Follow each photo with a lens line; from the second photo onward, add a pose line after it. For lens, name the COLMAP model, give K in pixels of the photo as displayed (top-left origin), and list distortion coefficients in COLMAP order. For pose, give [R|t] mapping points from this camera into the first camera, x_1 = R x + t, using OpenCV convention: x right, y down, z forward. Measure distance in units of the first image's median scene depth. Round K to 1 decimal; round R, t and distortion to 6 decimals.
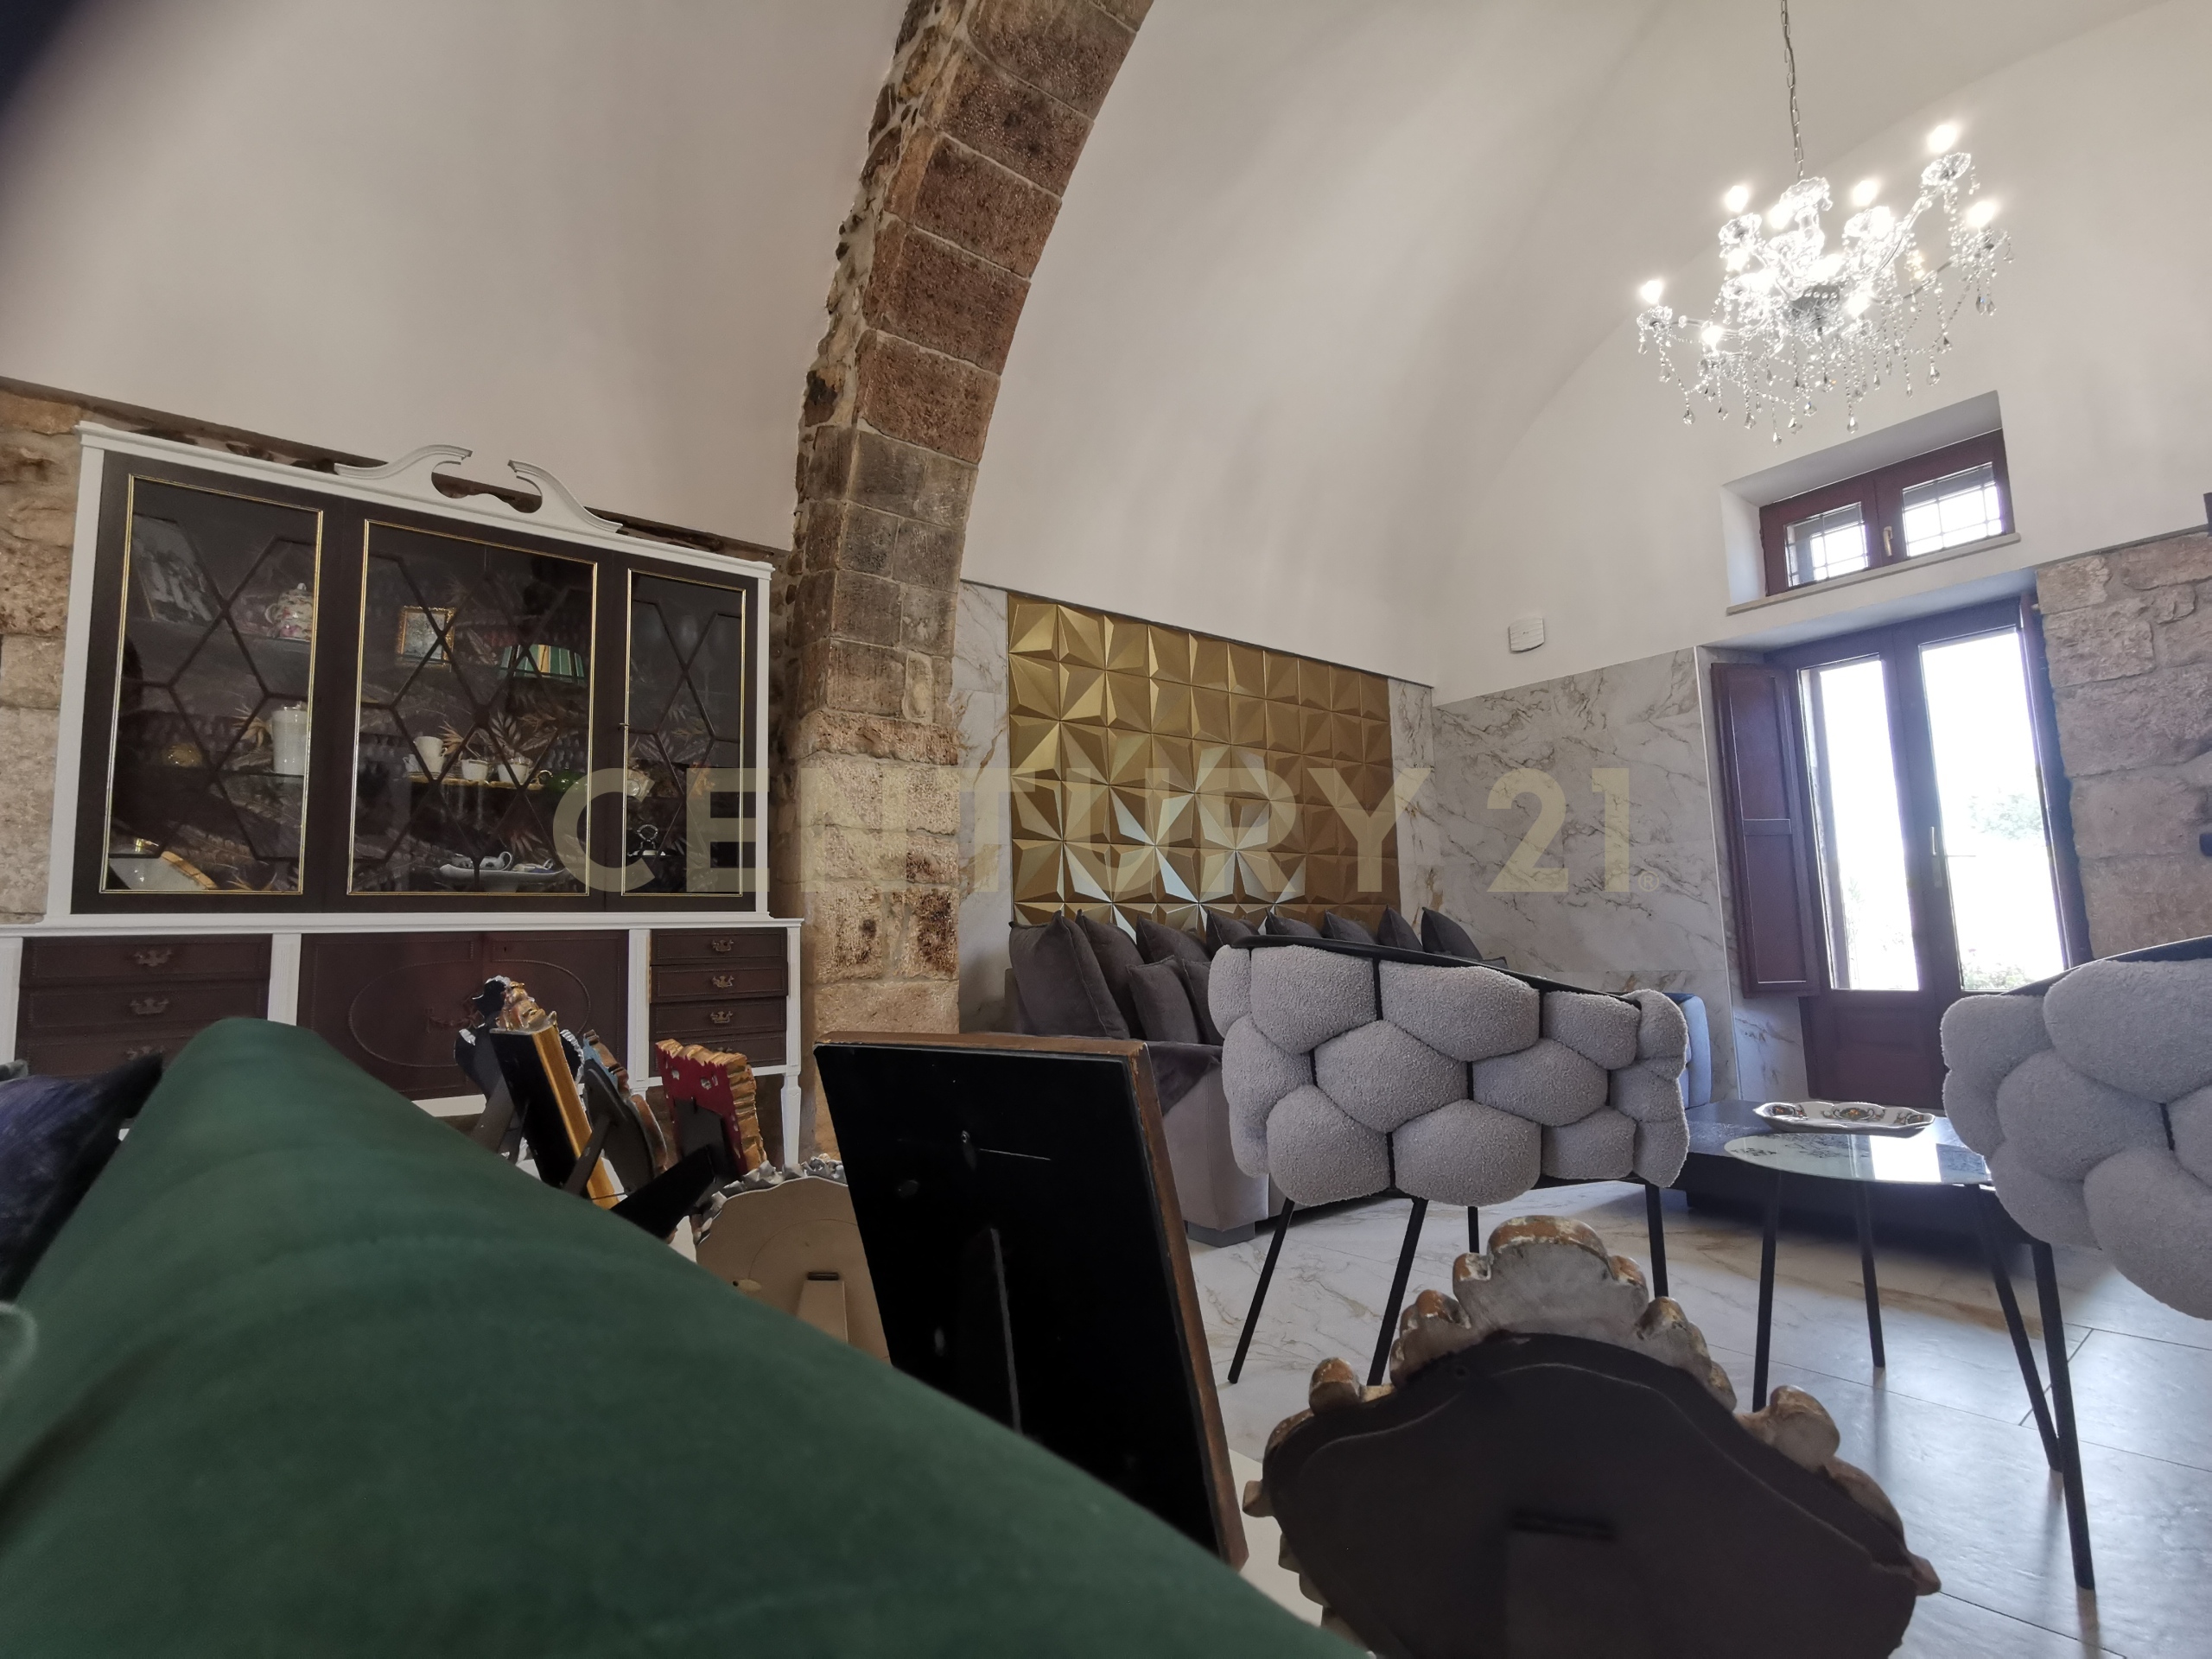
lens RADIAL K [[1058.6, 0, 1103.6], [0, 1058.6, 823.7], [0, 0, 1]] dist [-0.024702, 0.019098]
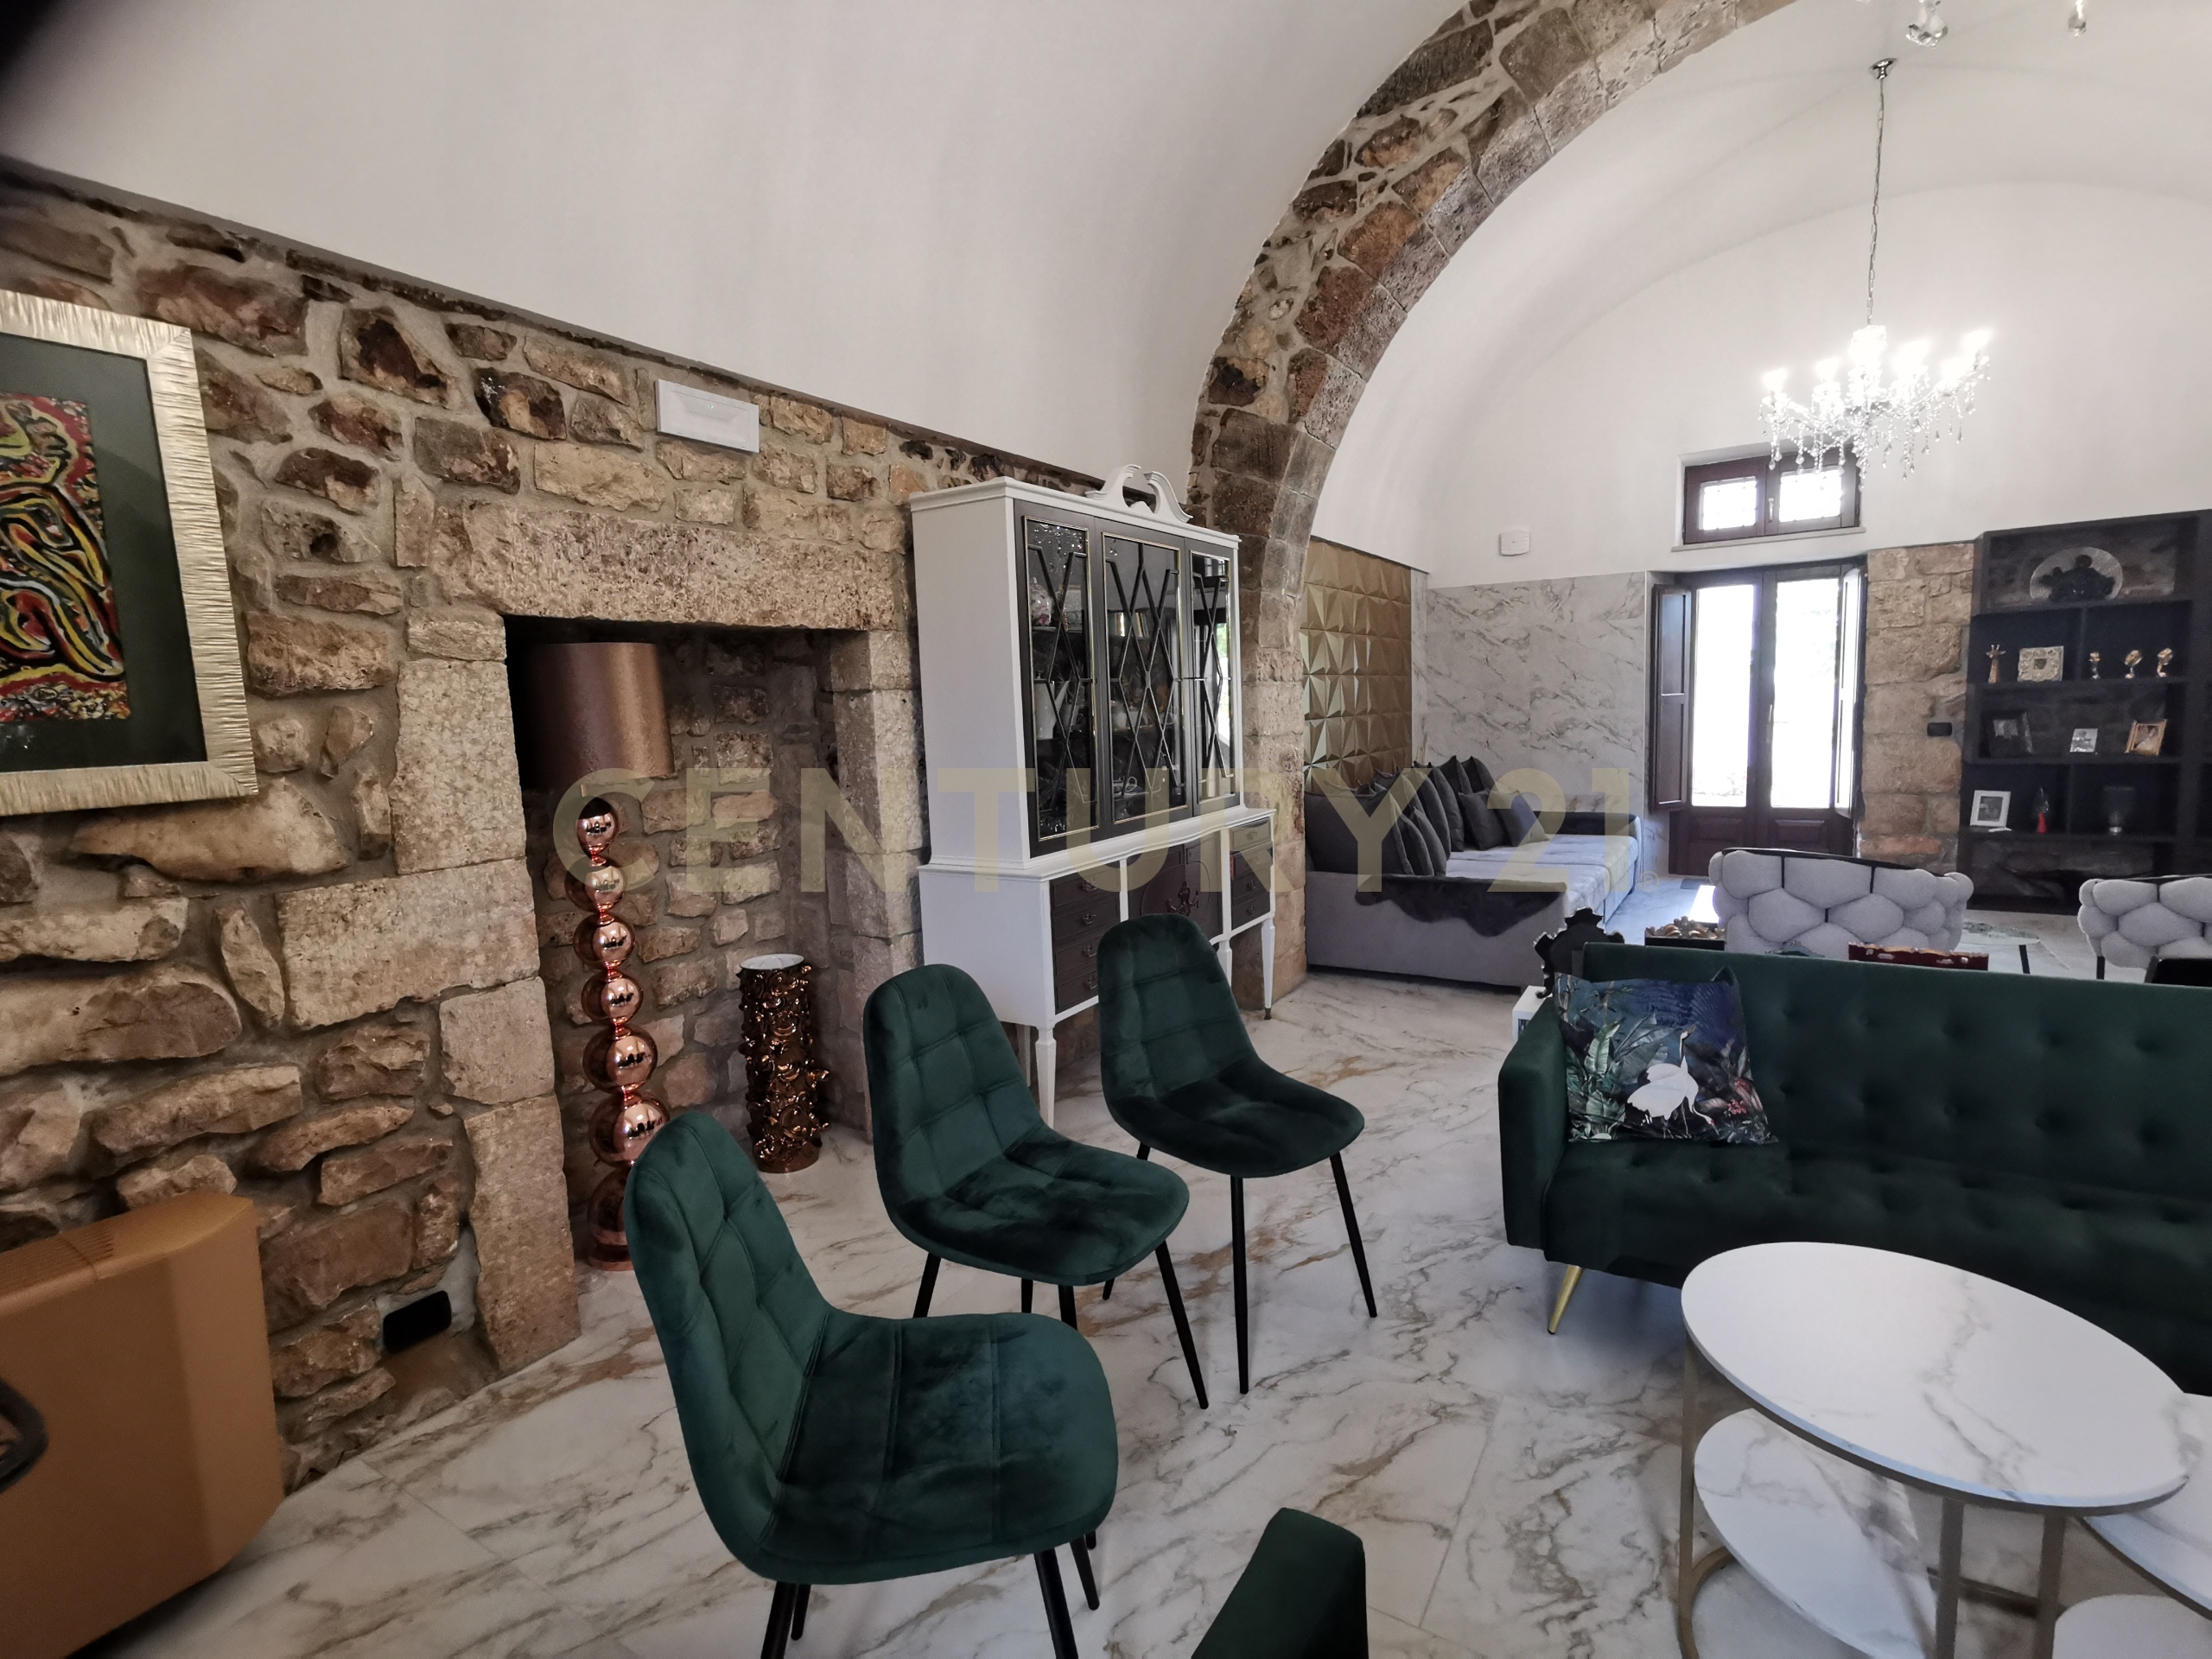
lens RADIAL K [[1058.6, 0, 1105.1], [0, 1058.6, 827.7], [0, 0, 1]] dist [-0.024702, 0.019098]
pose [[0.943482, -0.046149, 0.328194, -0.805276], [-0.027770, 0.975767, 0.217041, -0.155008], [-0.330258, -0.213888, 0.919338, -0.188748]]
